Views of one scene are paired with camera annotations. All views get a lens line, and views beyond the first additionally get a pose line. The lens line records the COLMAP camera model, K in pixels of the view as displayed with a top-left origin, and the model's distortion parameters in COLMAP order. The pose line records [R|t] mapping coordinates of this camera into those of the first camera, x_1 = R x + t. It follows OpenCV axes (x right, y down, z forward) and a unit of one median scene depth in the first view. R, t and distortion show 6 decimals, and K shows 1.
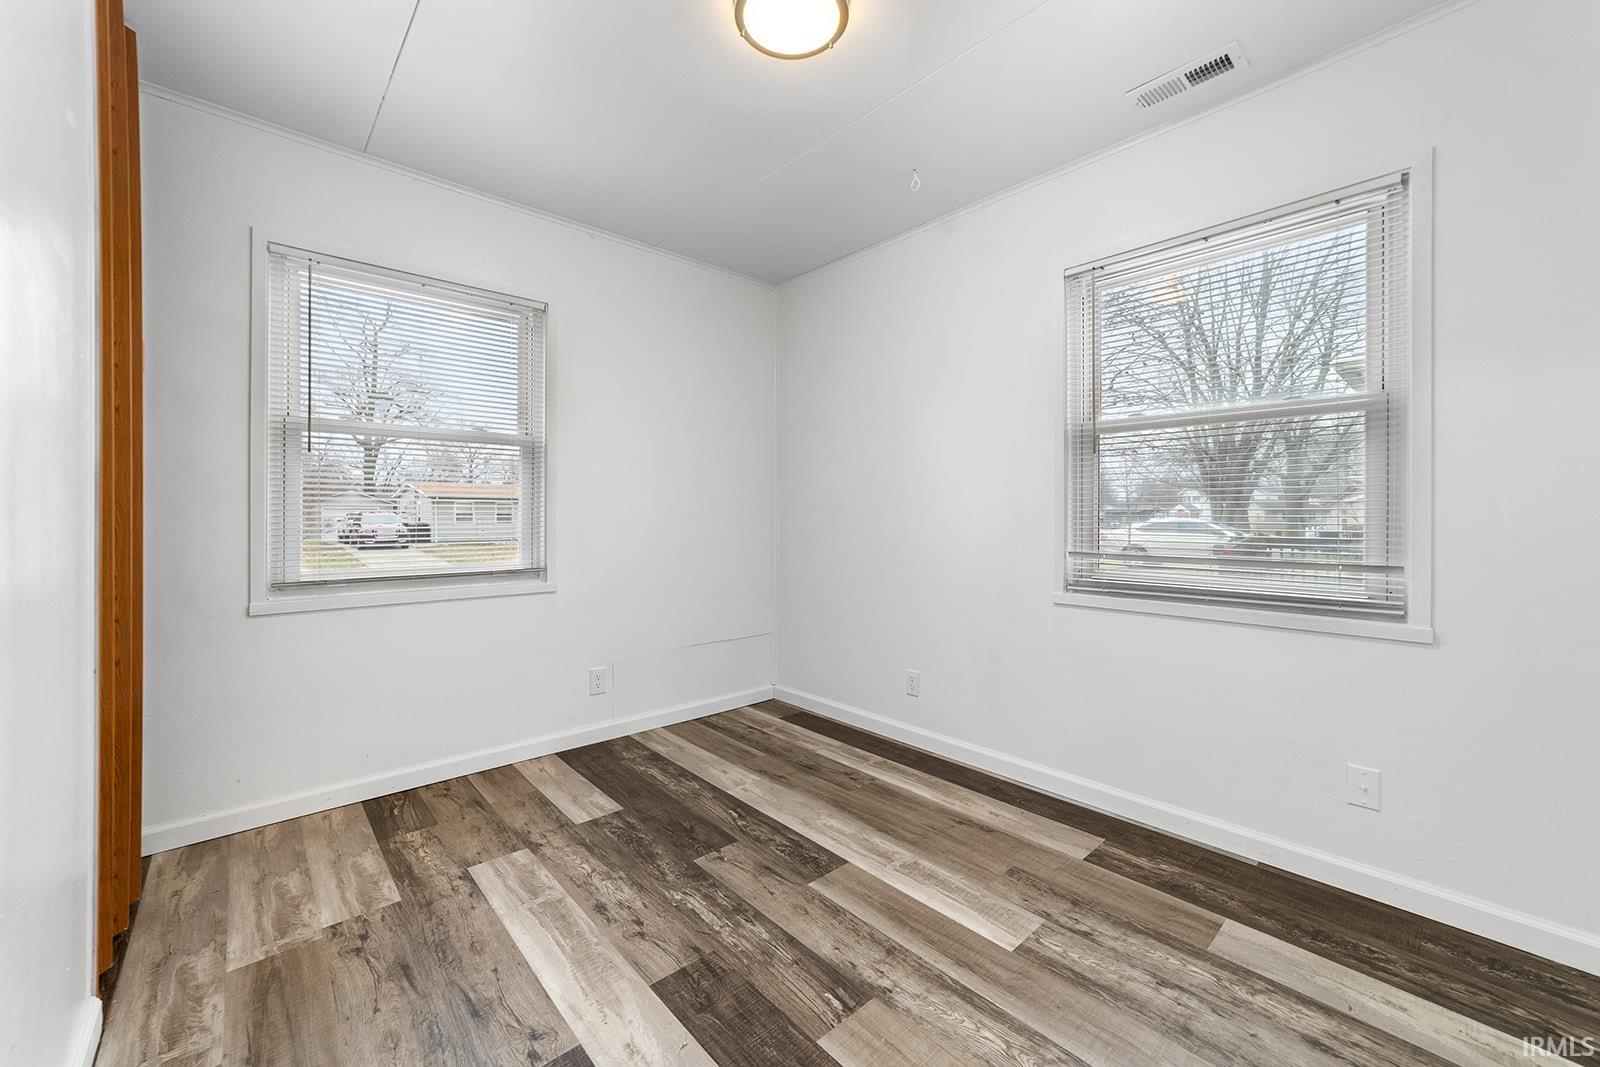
lens RADIAL K [[631.6, 0, 787.0], [0, 631.6, 527.6], [0, 0, 1]] dist [-0.003551, 0.000274]
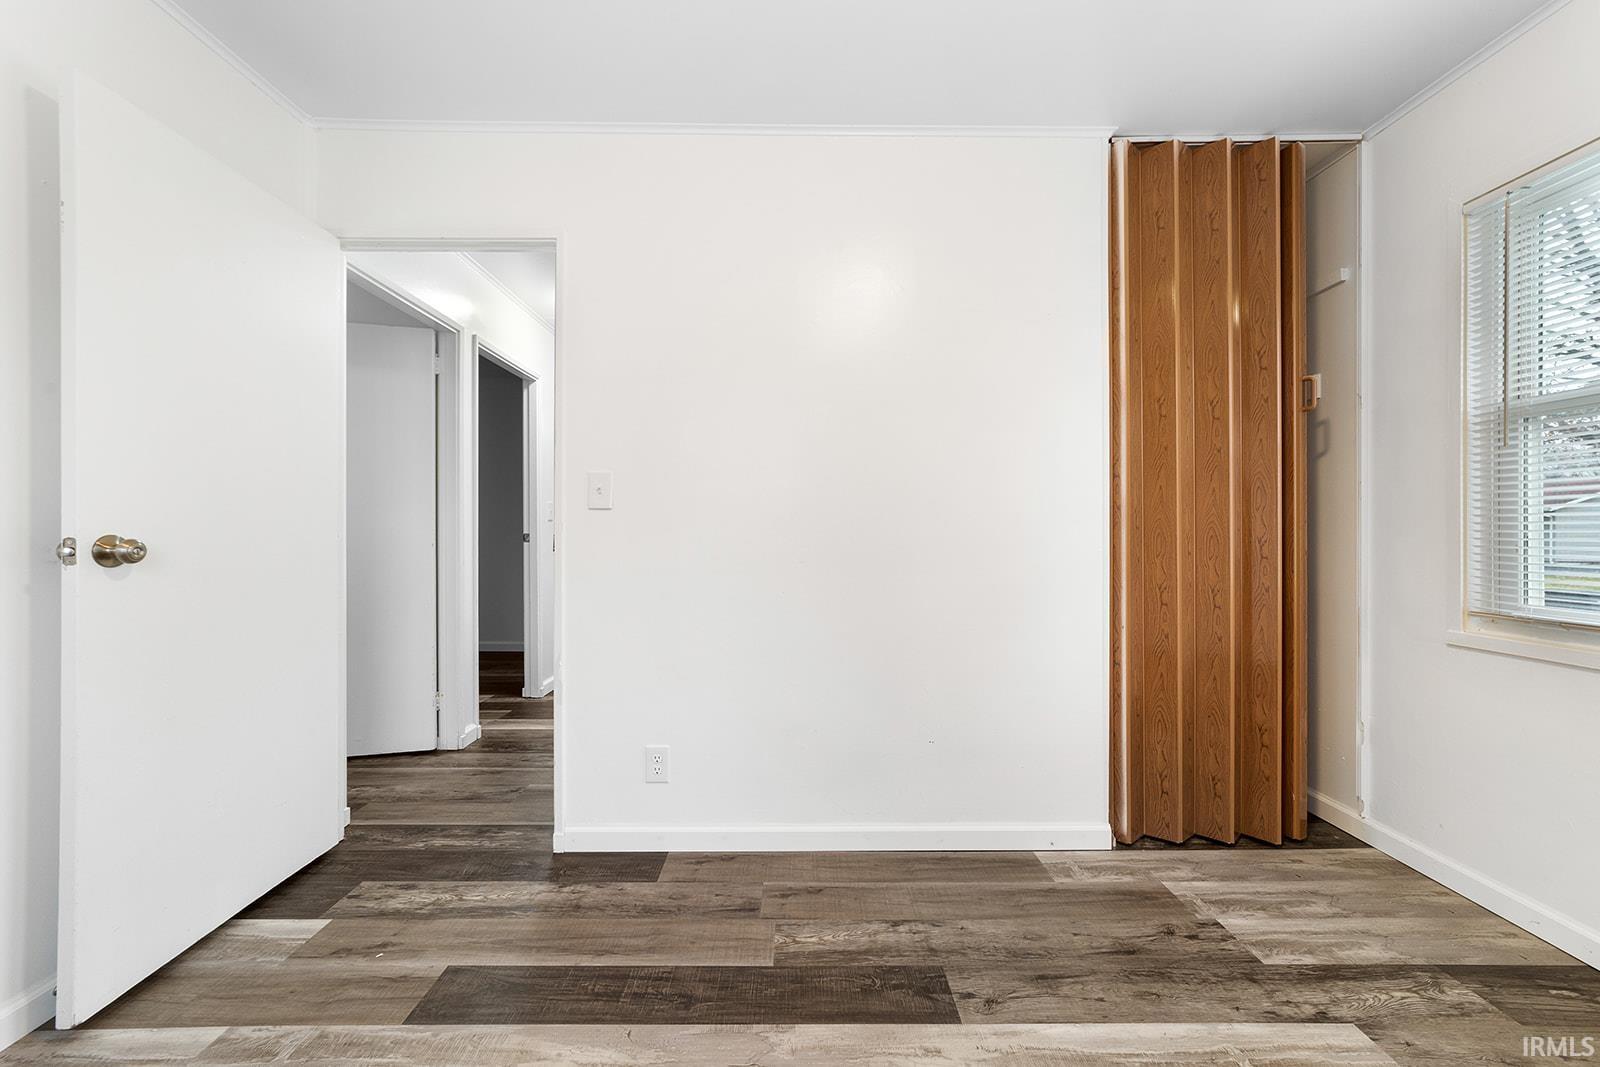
lens RADIAL K [[631.6, 0, 807.3], [0, 631.6, 519.4], [0, 0, 1]] dist [-0.003551, 0.000274]
pose [[-0.659417, -0.009546, -0.751717, 0.482811], [-0.013432, 0.999909, -0.000915, -0.024586], [0.751657, 0.009493, -0.659486, 1.093626]]
